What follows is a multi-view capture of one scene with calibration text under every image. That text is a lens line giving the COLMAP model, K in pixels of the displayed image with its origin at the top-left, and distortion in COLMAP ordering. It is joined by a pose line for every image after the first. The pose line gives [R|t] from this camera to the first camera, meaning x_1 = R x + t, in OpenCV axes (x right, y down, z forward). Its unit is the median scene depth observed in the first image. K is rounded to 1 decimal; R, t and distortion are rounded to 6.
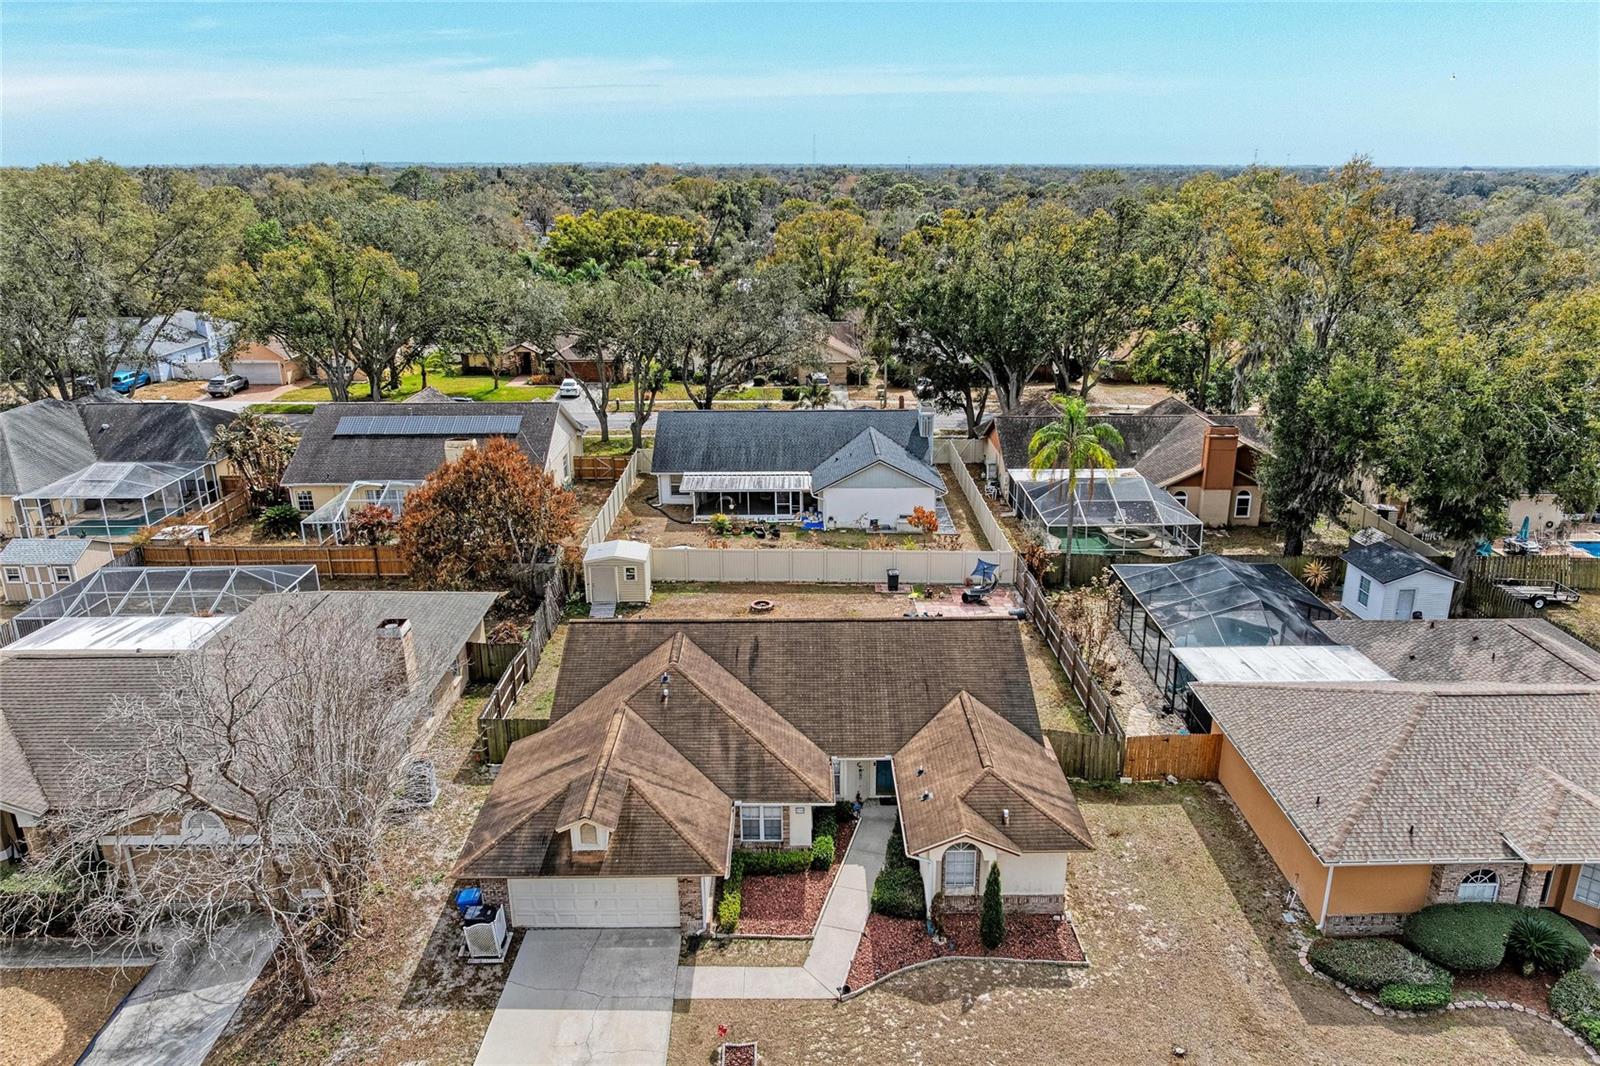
lens RADIAL K [[1118.6, 0, 843.0], [0, 1118.6, 534.1], [0, 0, 1]] dist [0.001918, -0.000807]
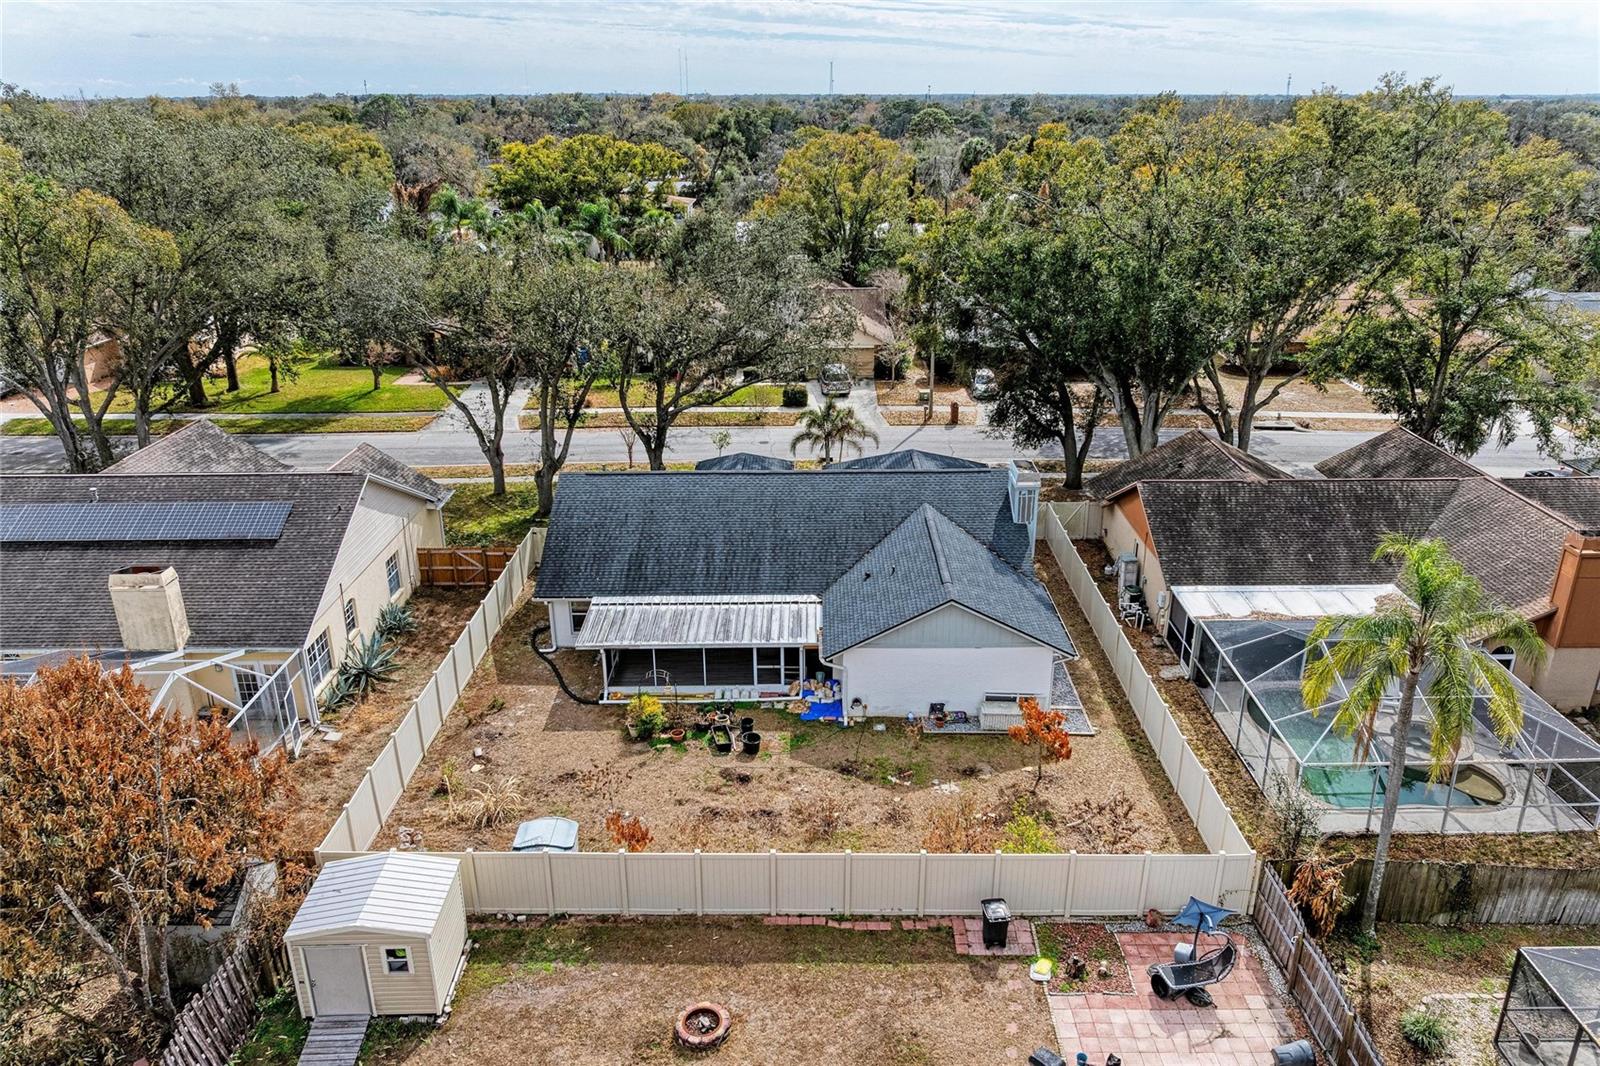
lens RADIAL K [[1142.5, 0, 800.0], [0, 1142.5, 533.0], [0, 0, 1]] dist [-0.011527, -0.005888]
pose [[0.998730, 0.012694, -0.048761, -0.010719], [-0.010324, 0.998767, 0.048558, -0.105740], [0.049317, -0.047993, 0.997629, 0.400882]]
